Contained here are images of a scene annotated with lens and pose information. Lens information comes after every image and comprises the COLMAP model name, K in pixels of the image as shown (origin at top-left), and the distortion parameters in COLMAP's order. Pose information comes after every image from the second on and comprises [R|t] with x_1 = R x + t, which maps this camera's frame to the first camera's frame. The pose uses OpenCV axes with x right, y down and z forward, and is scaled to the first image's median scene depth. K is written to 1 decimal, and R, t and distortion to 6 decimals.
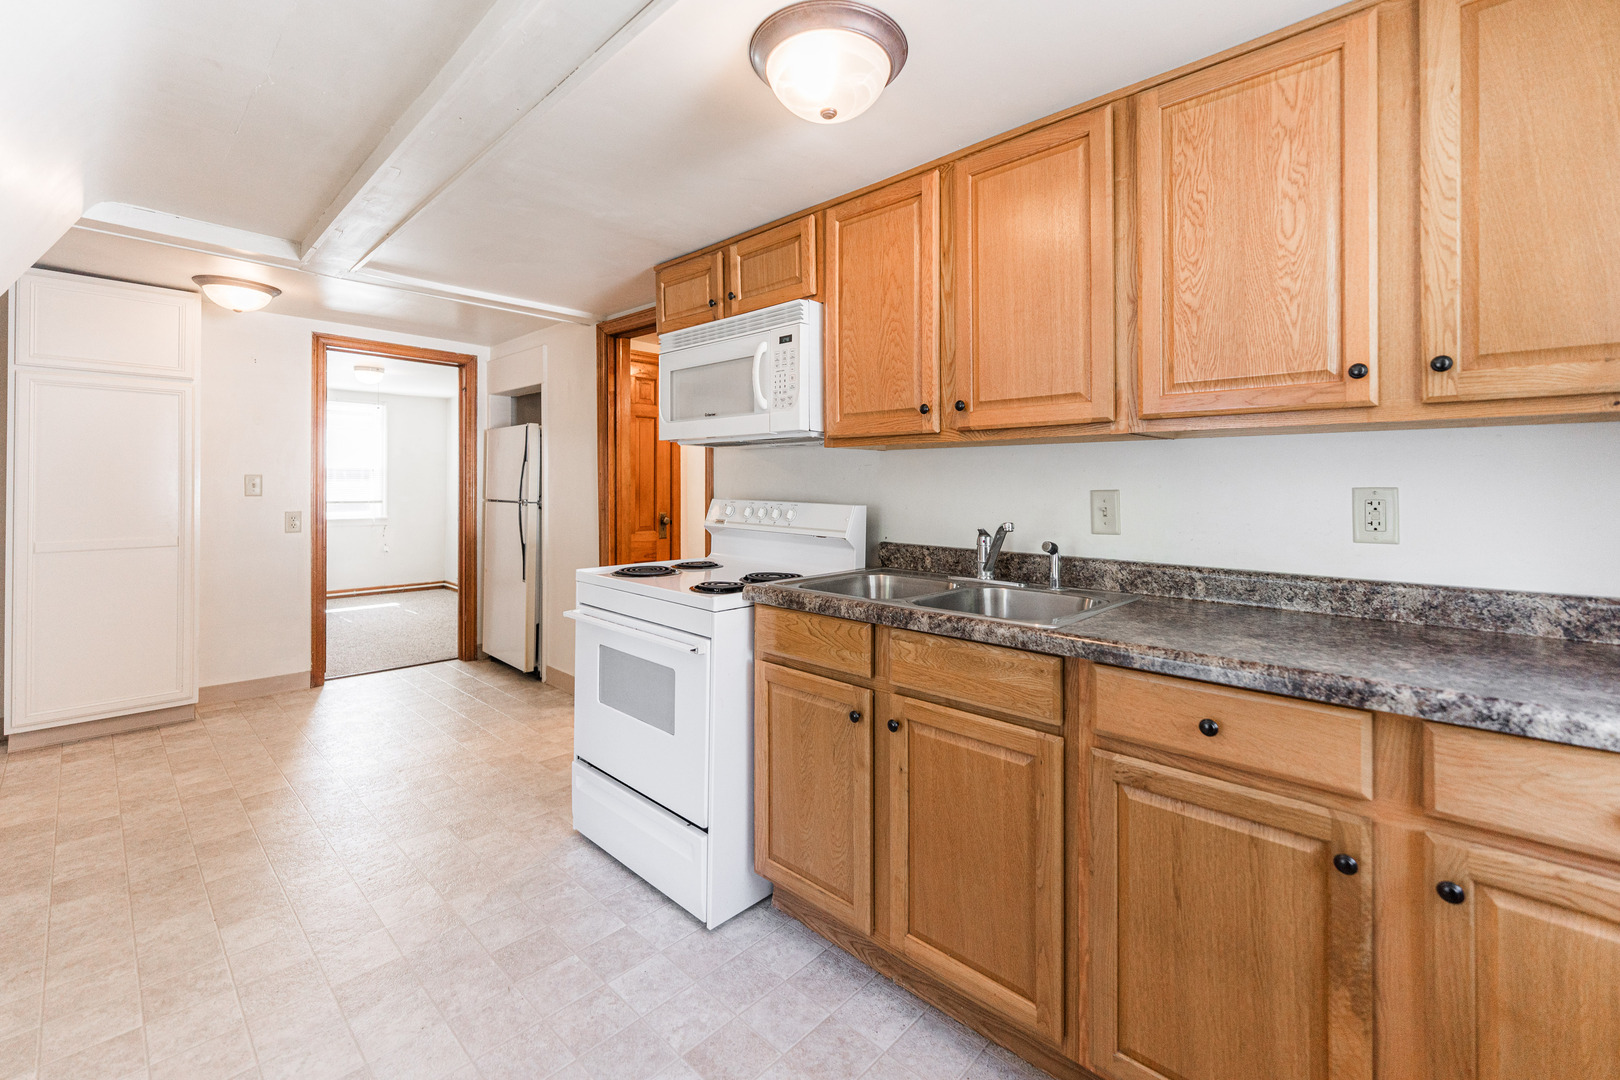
lens RADIAL K [[667.9, 0, 835.1], [0, 667.9, 484.9], [0, 0, 1]] dist [0.002418, 0.000688]
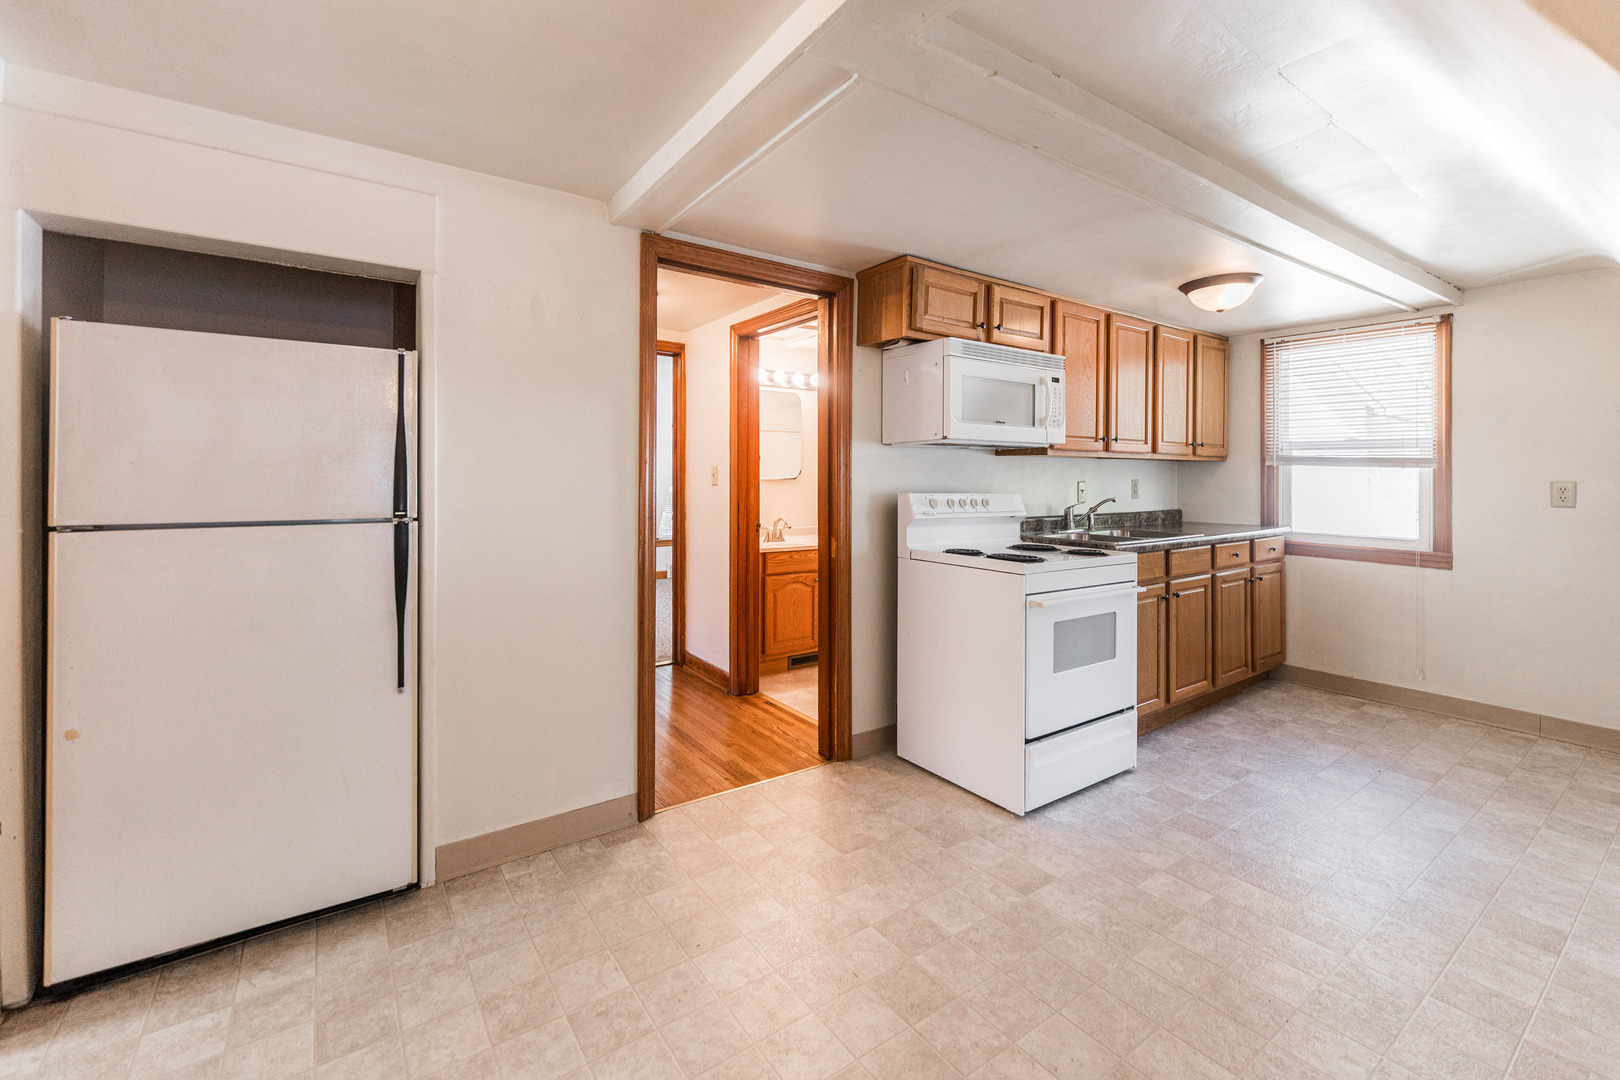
lens RADIAL K [[667.9, 0, 781.8], [0, 667.9, 469.5], [0, 0, 1]] dist [0.002418, 0.000688]
pose [[0.243574, 0.004096, 0.969874, -1.644023], [-0.004232, 0.999986, -0.003160, -0.015436], [-0.969873, -0.003335, 0.243588, 1.231505]]
